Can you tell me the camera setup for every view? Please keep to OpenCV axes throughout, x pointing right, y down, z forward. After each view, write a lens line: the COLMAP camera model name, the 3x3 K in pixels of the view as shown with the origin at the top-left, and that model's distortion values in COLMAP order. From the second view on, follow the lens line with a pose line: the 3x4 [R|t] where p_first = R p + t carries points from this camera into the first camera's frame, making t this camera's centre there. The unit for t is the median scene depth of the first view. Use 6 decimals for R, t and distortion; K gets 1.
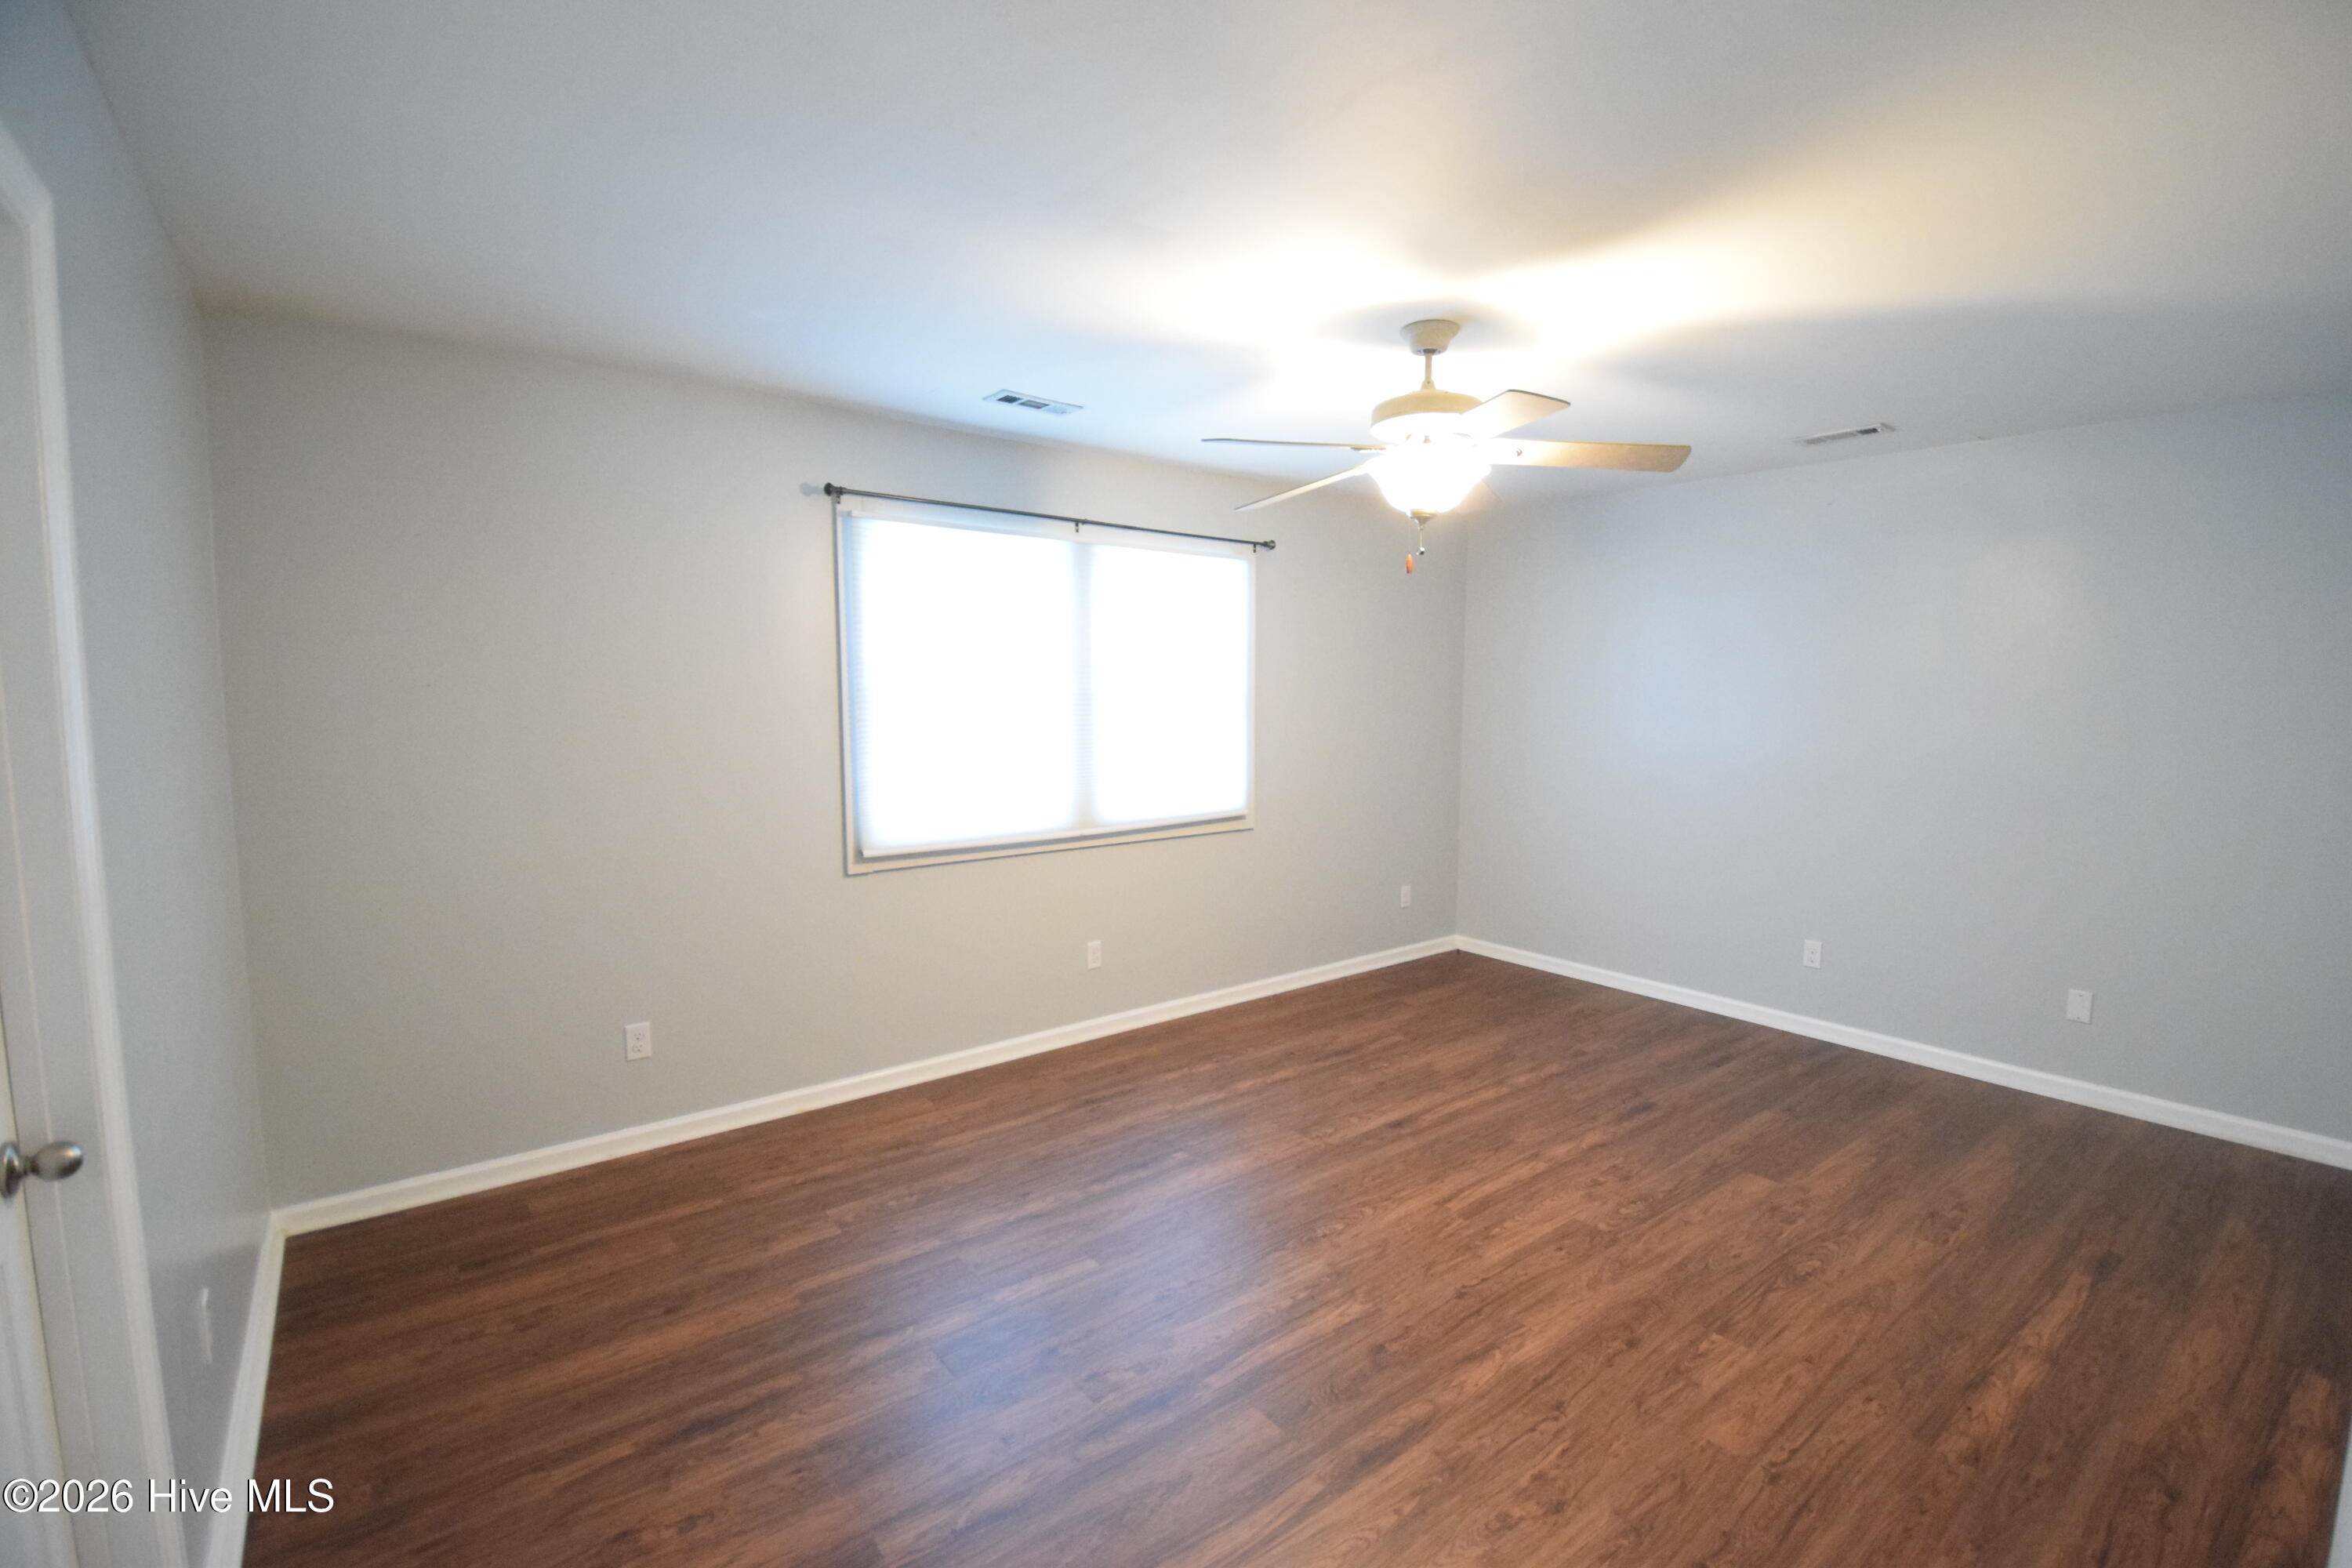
lens RADIAL K [[1023.8, 0, 1199.4], [0, 1023.8, 782.3], [0, 0, 1]] dist [0.021319, -0.026296]
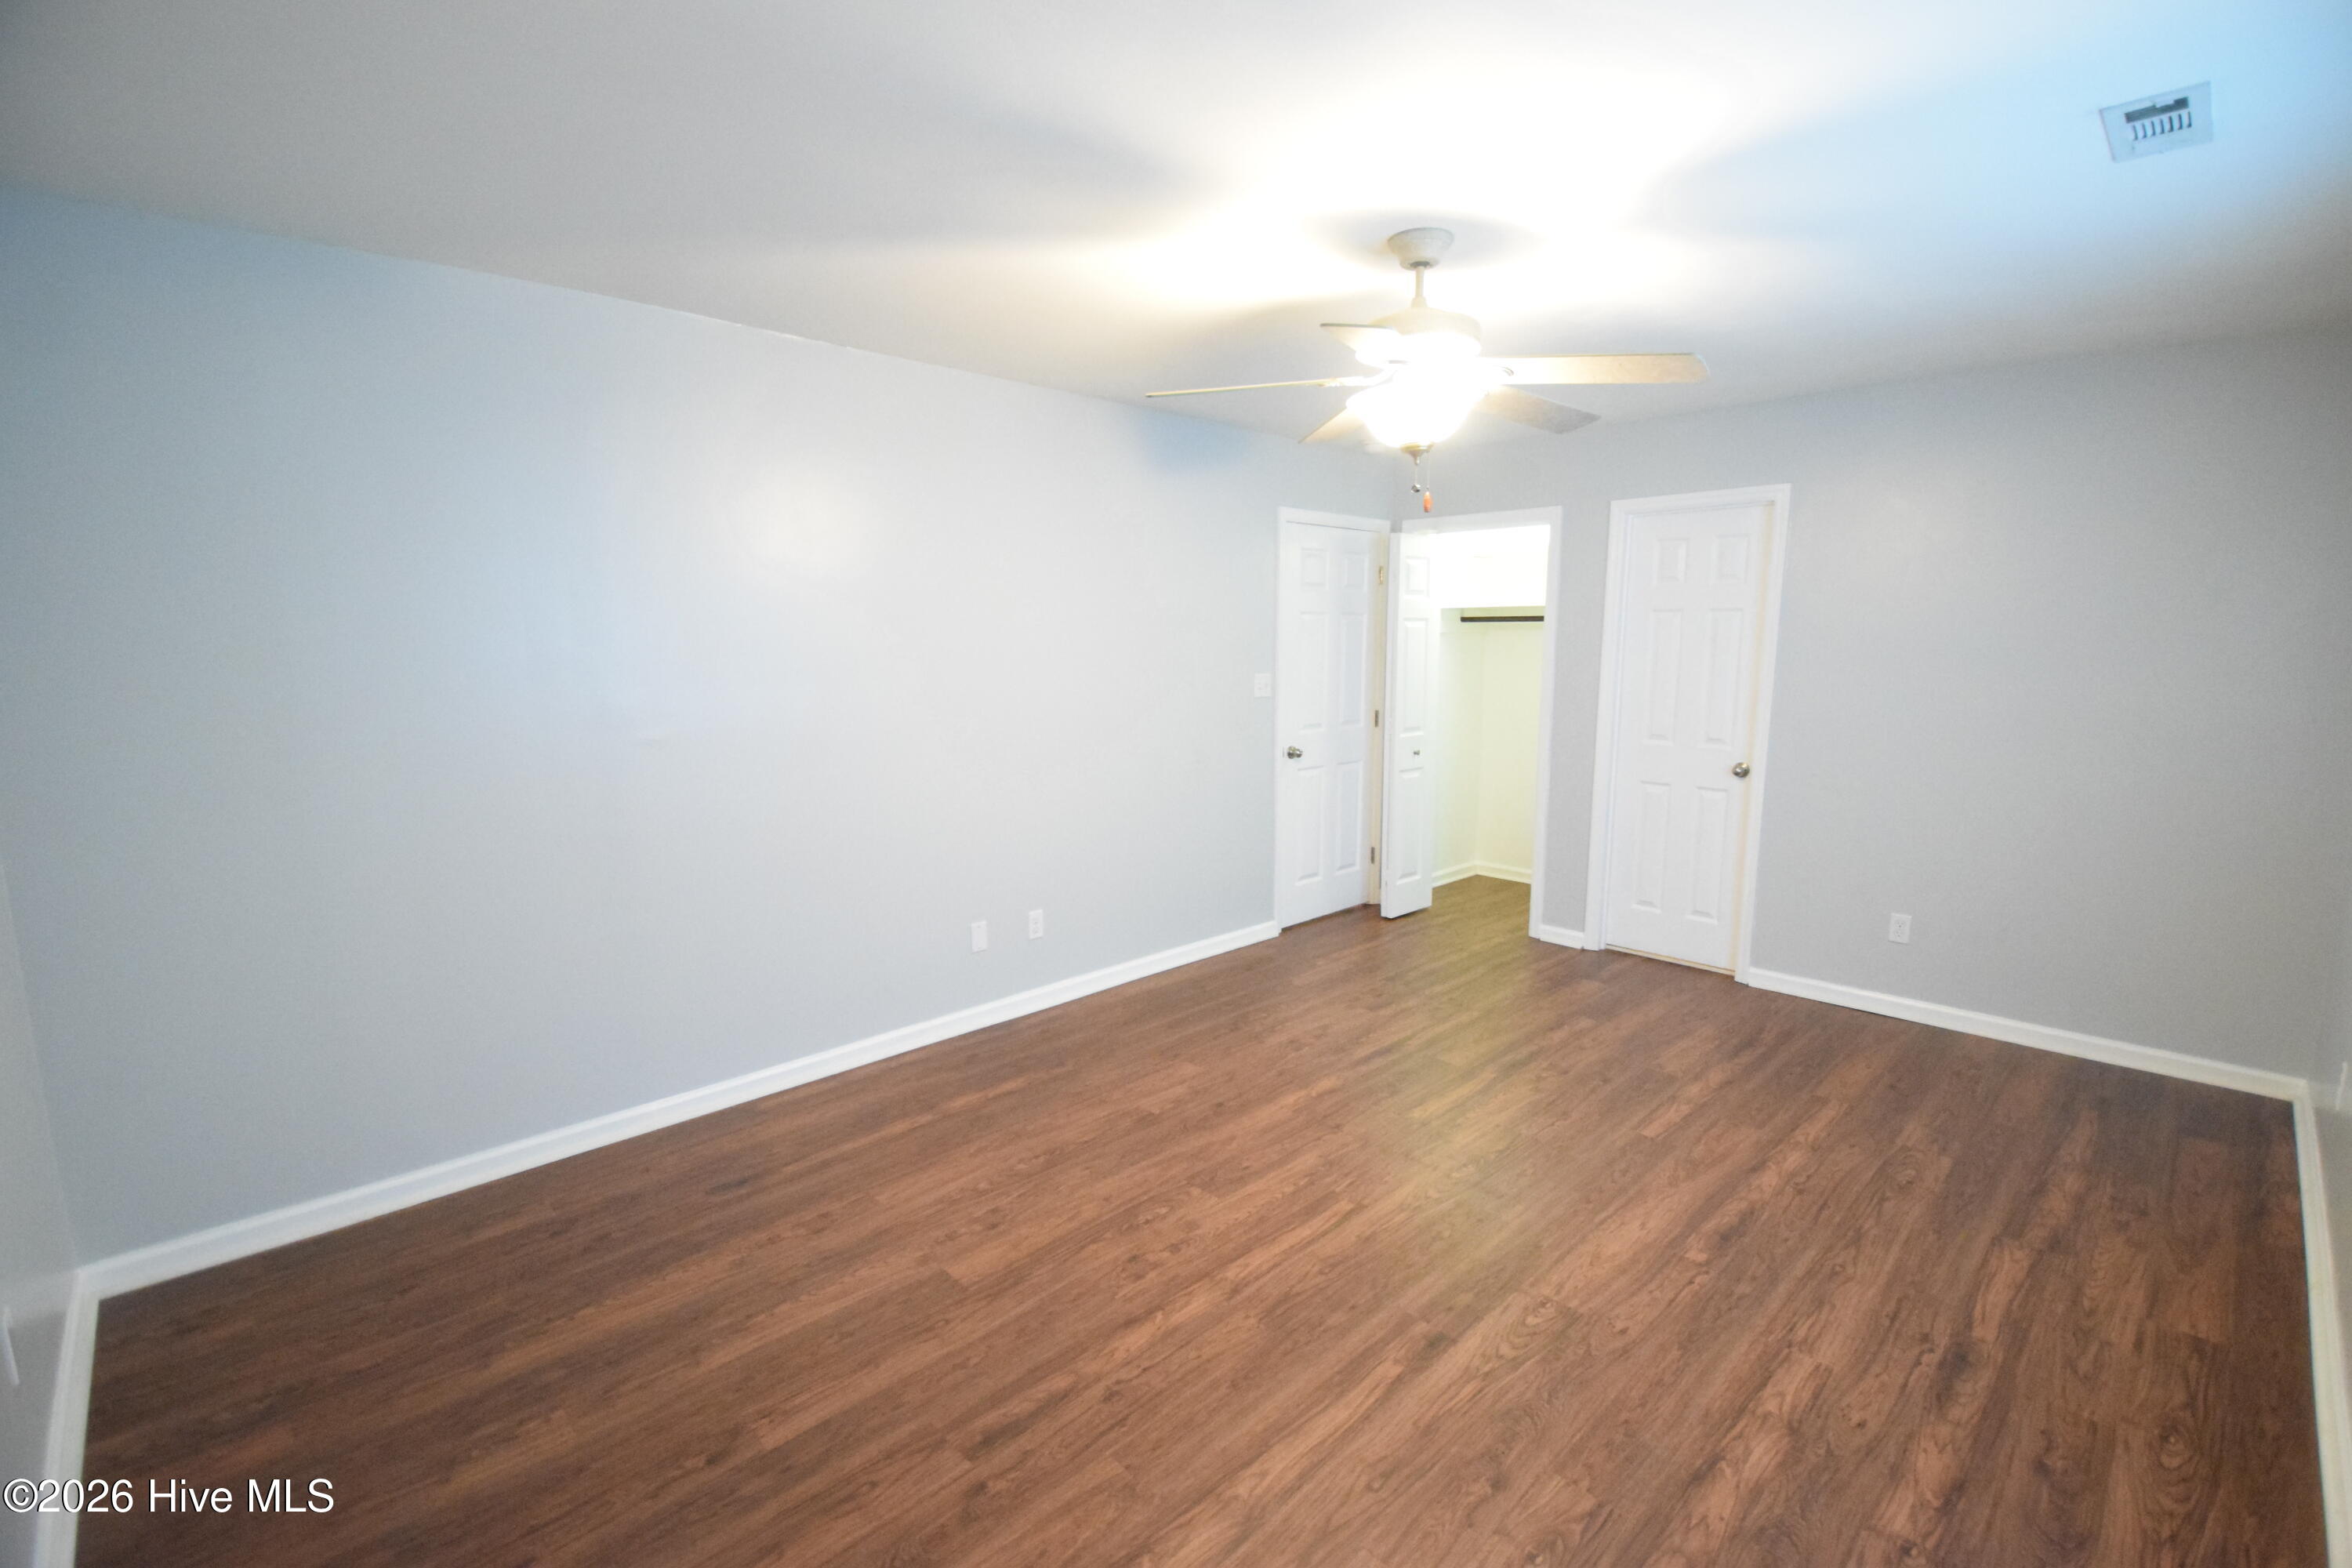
lens RADIAL K [[1023.8, 0, 1199.4], [0, 1023.8, 782.3], [0, 0, 1]] dist [0.021319, -0.026296]
pose [[-0.993811, 0.012208, -0.110413, 0.472829], [-0.014101, 0.972037, 0.234405, -0.168752], [0.110187, 0.234511, -0.965849, 1.780718]]
